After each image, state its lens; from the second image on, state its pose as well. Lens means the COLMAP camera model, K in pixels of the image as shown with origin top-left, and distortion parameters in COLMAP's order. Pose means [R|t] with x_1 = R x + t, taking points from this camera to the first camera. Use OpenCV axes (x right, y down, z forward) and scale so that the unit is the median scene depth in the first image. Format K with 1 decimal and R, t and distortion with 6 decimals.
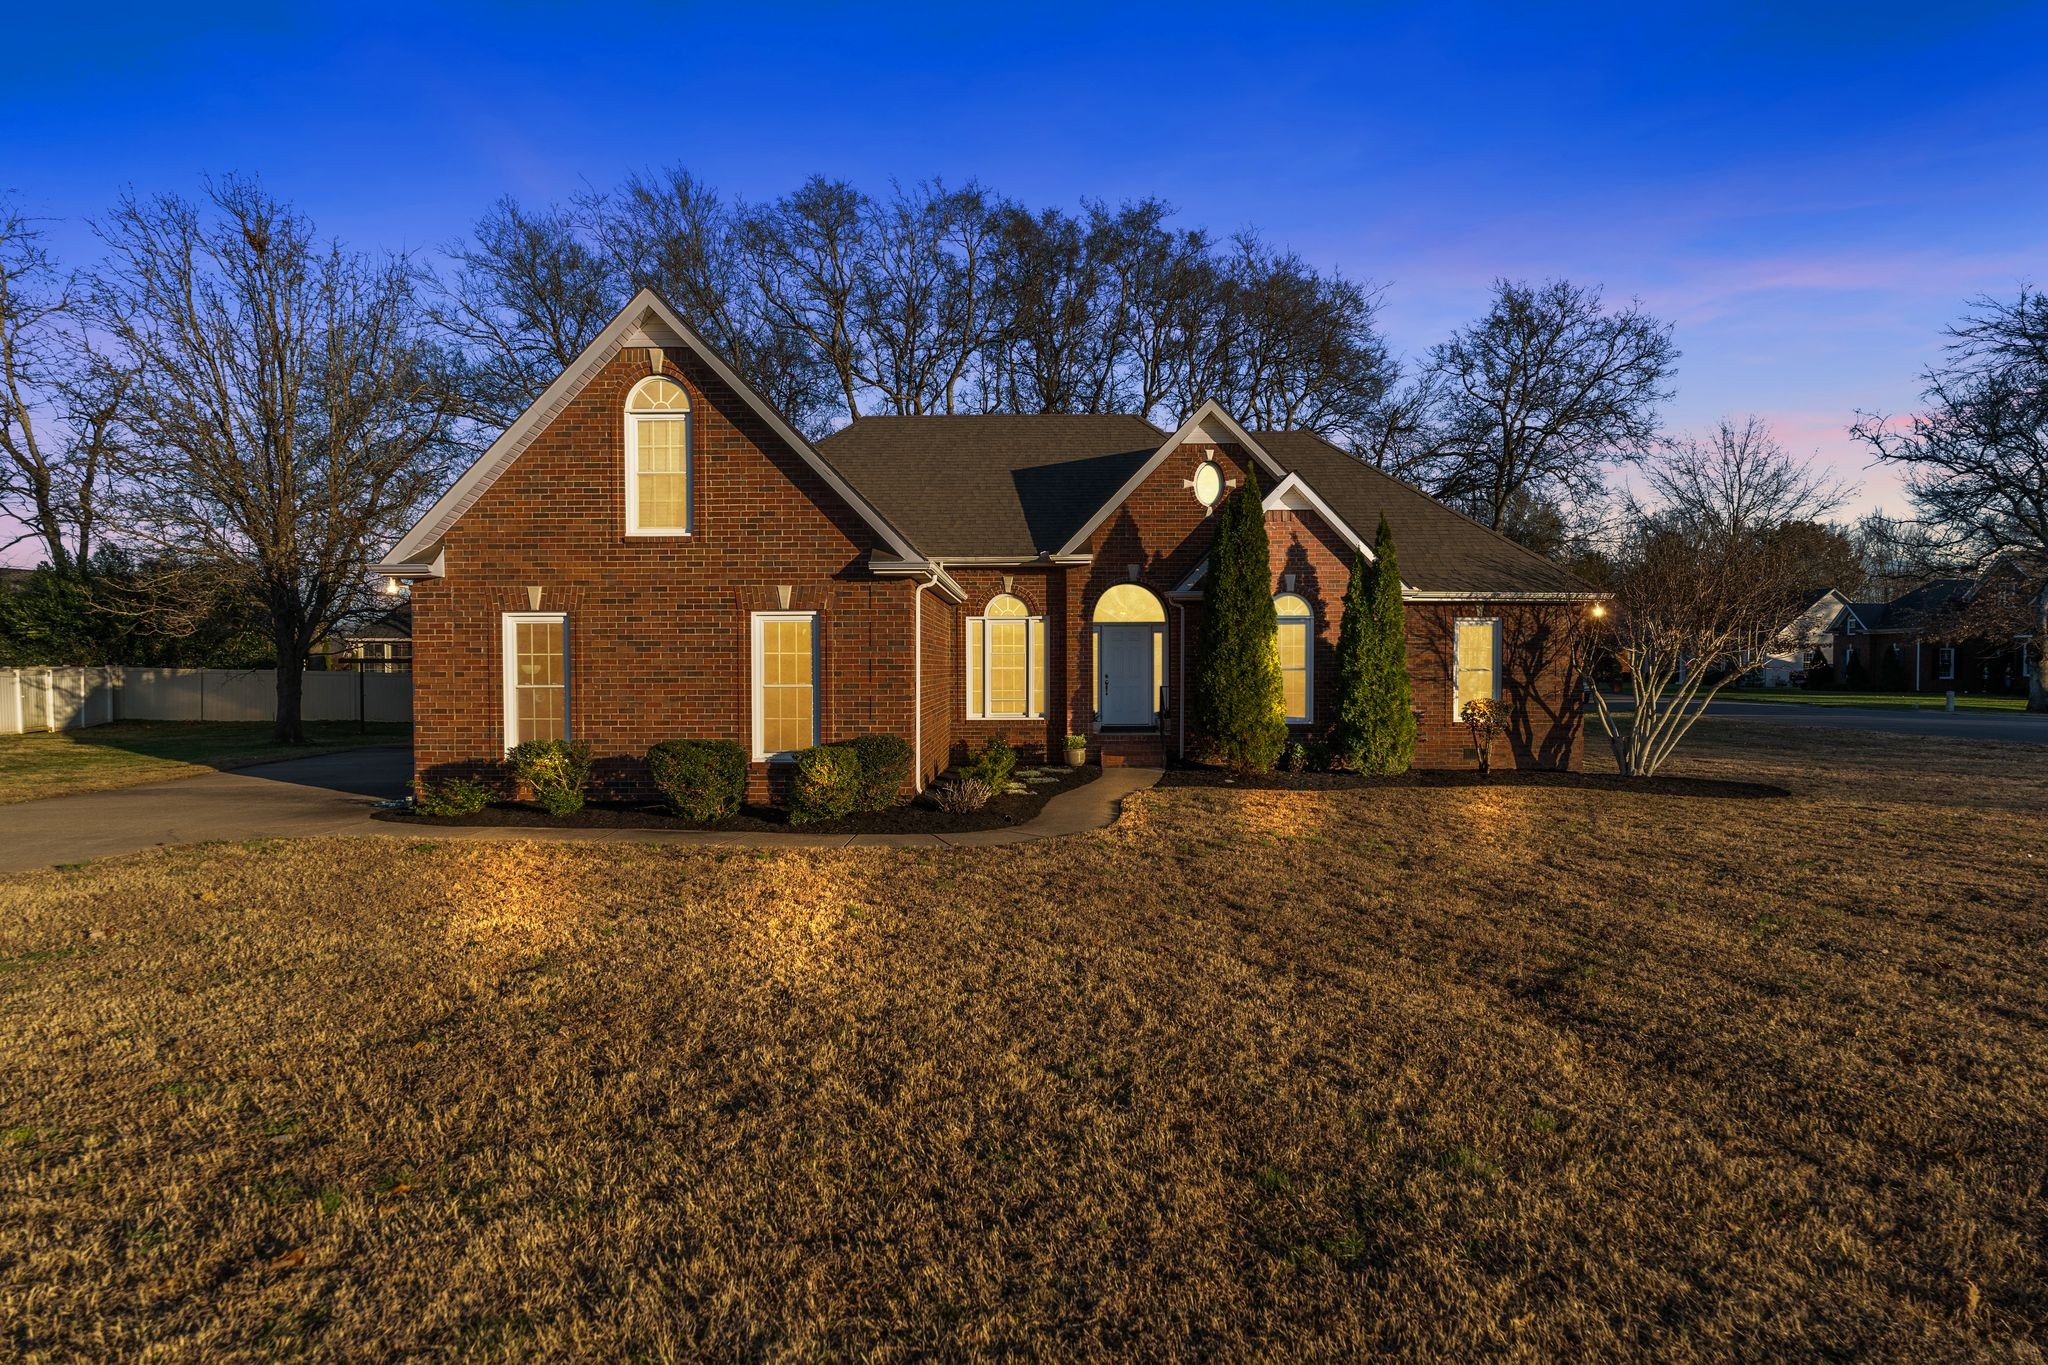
lens RADIAL K [[1105.5, 0, 1018.5], [0, 1105.5, 695.1], [0, 0, 1]] dist [-0.006526, -0.000197]
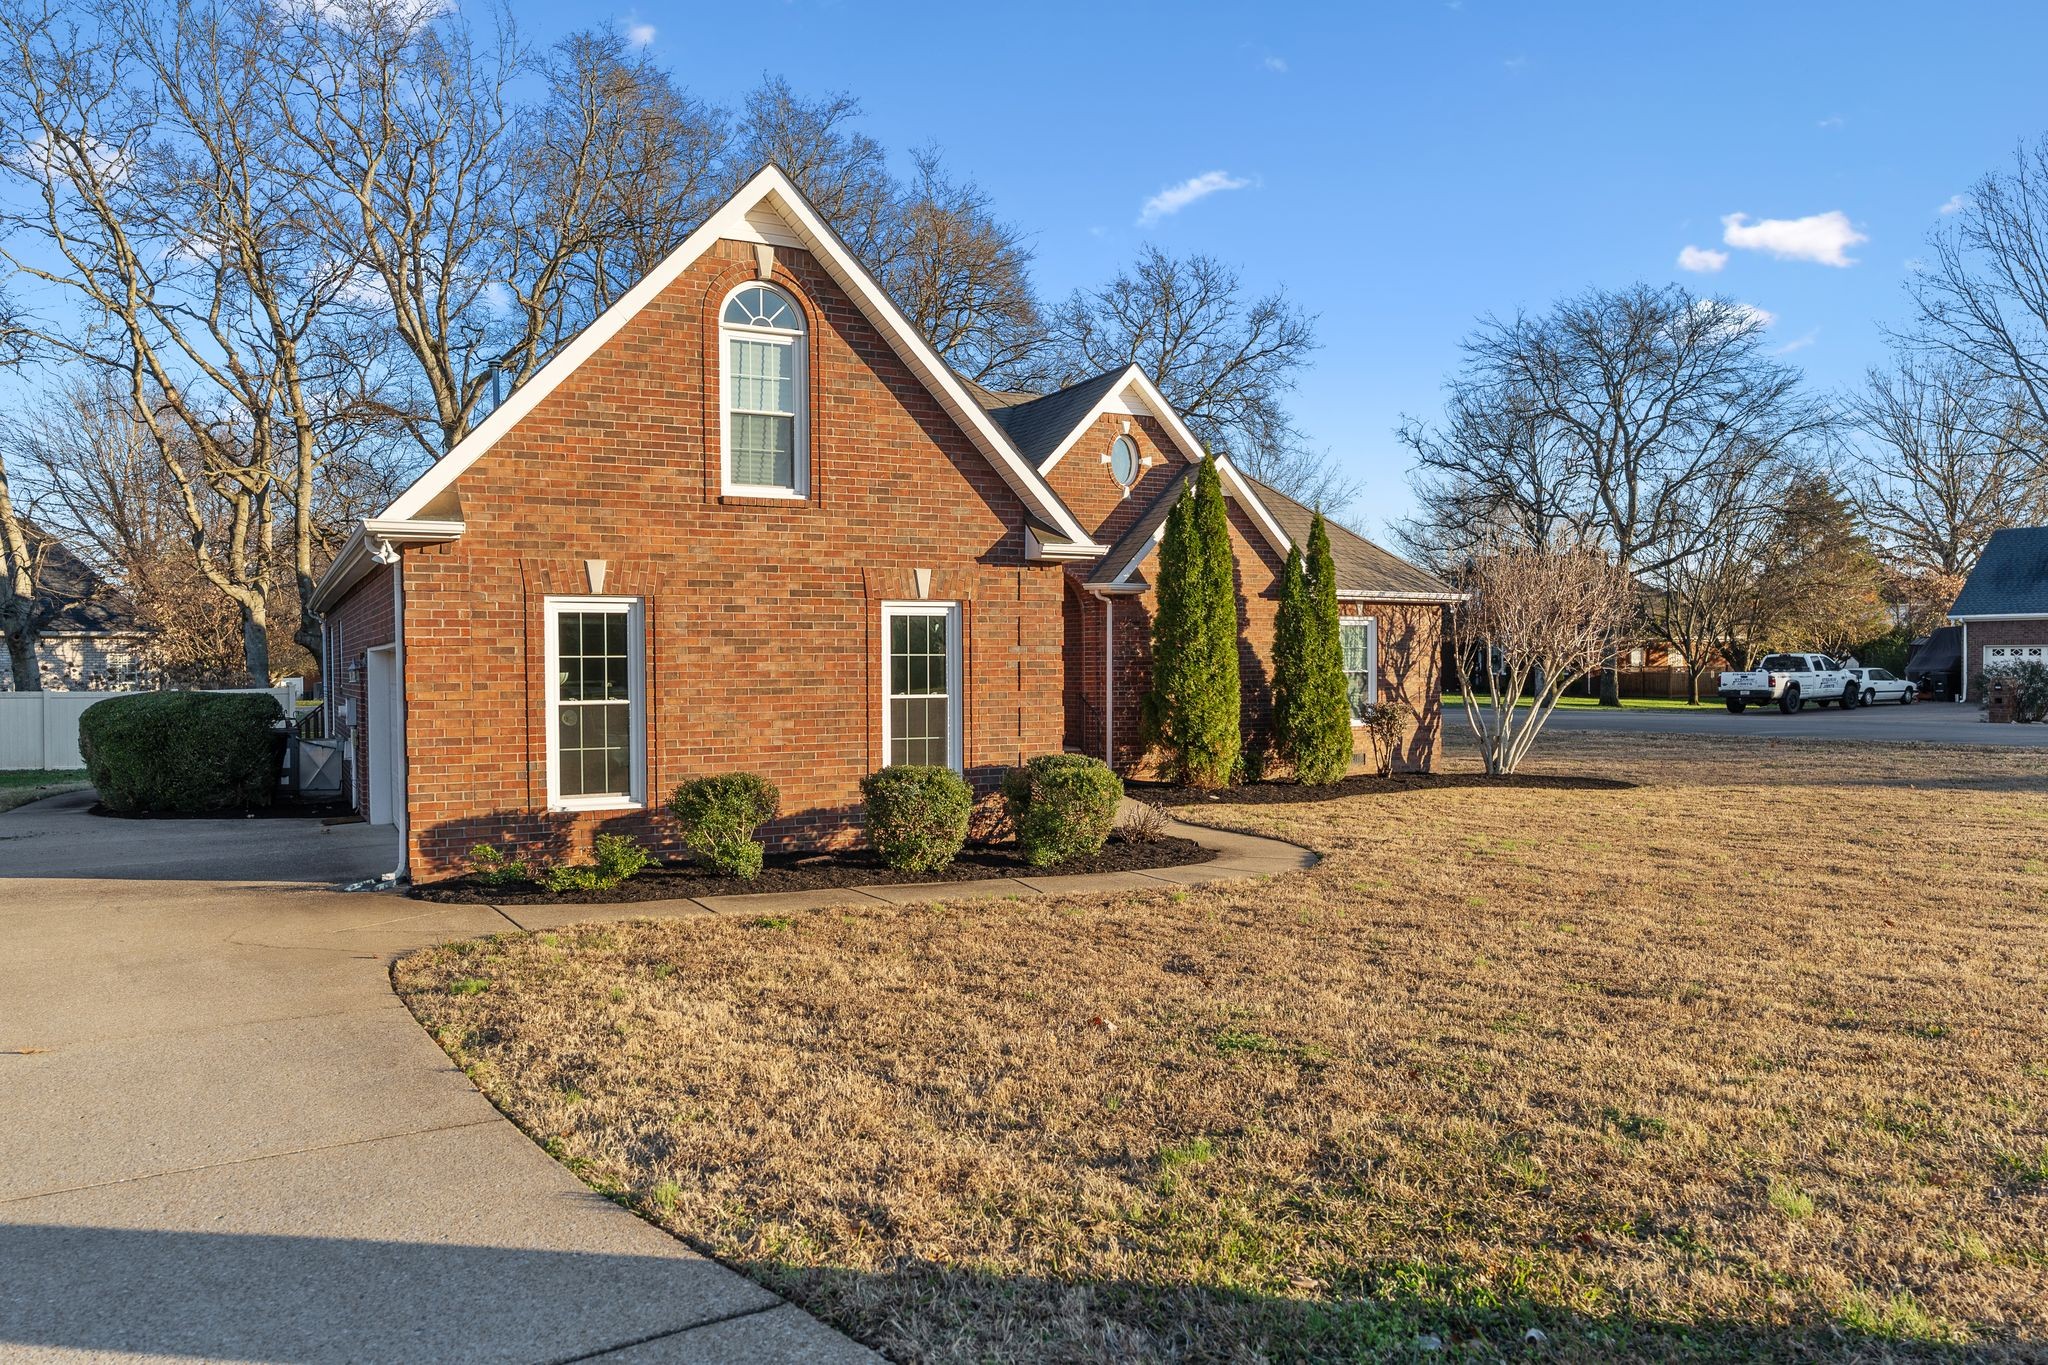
lens RADIAL K [[1424.3, 0, 1010.4], [0, 1424.3, 697.7], [0, 0, 1]] dist [-0.010252, -0.000361]
pose [[0.880354, -0.015527, 0.474062, -0.441986], [0.019203, 0.999811, -0.002914, -0.002167], [-0.473928, 0.011669, 0.880486, 0.054977]]
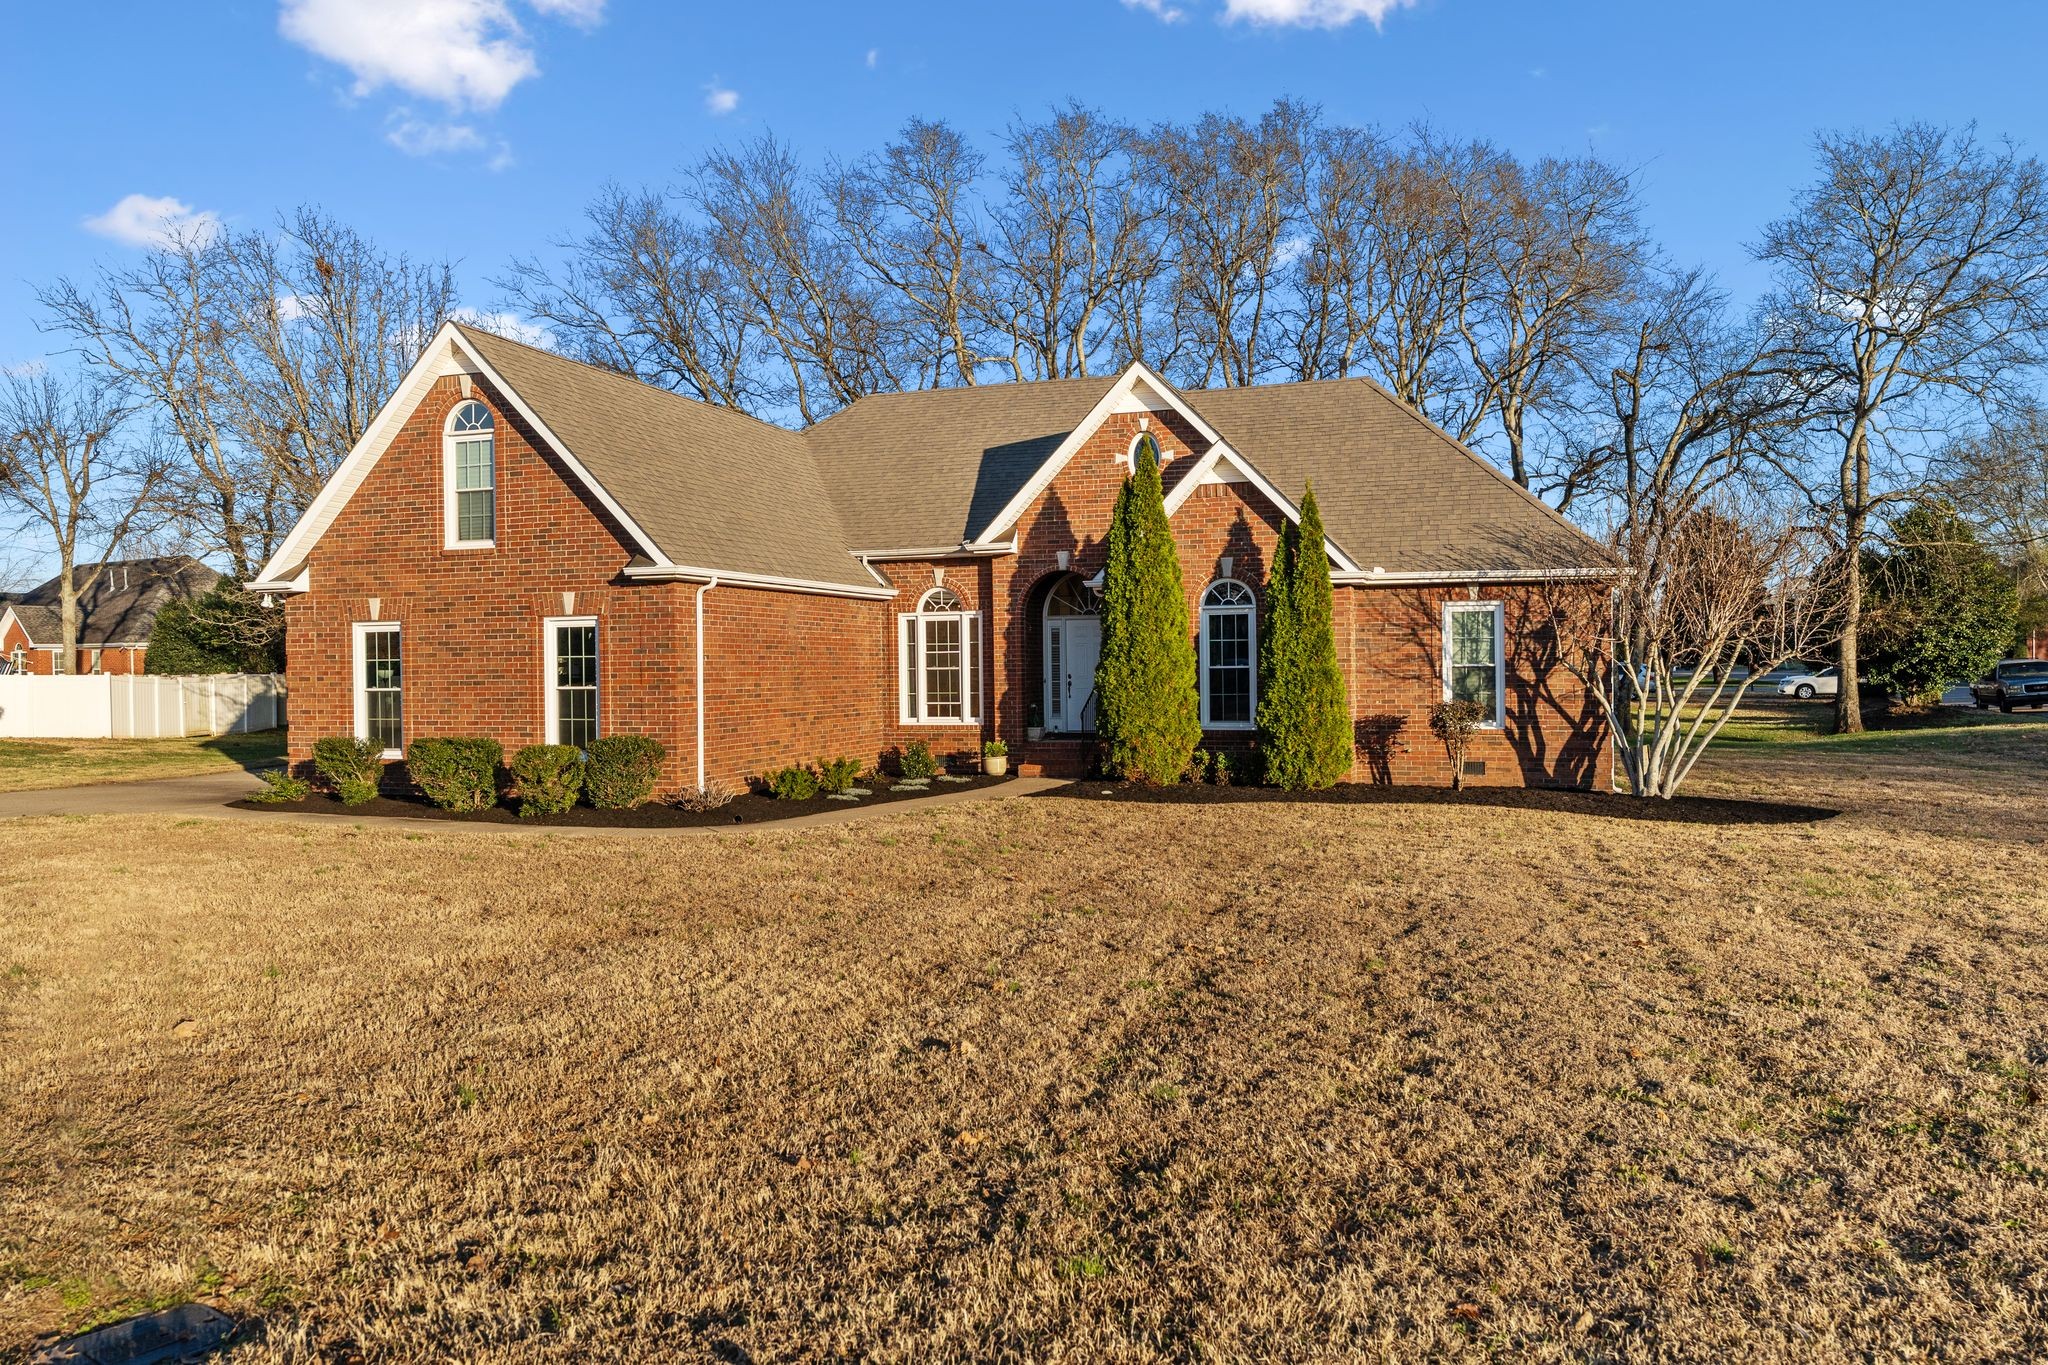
lens RADIAL K [[1424.3, 0, 1020.2], [0, 1424.3, 681.9], [0, 0, 1]] dist [-0.010252, -0.000361]
pose [[0.955137, -0.006098, -0.296101, 0.411798], [0.001722, 0.999885, -0.015039, 0.004850], [0.296159, 0.013855, 0.955038, -0.110272]]
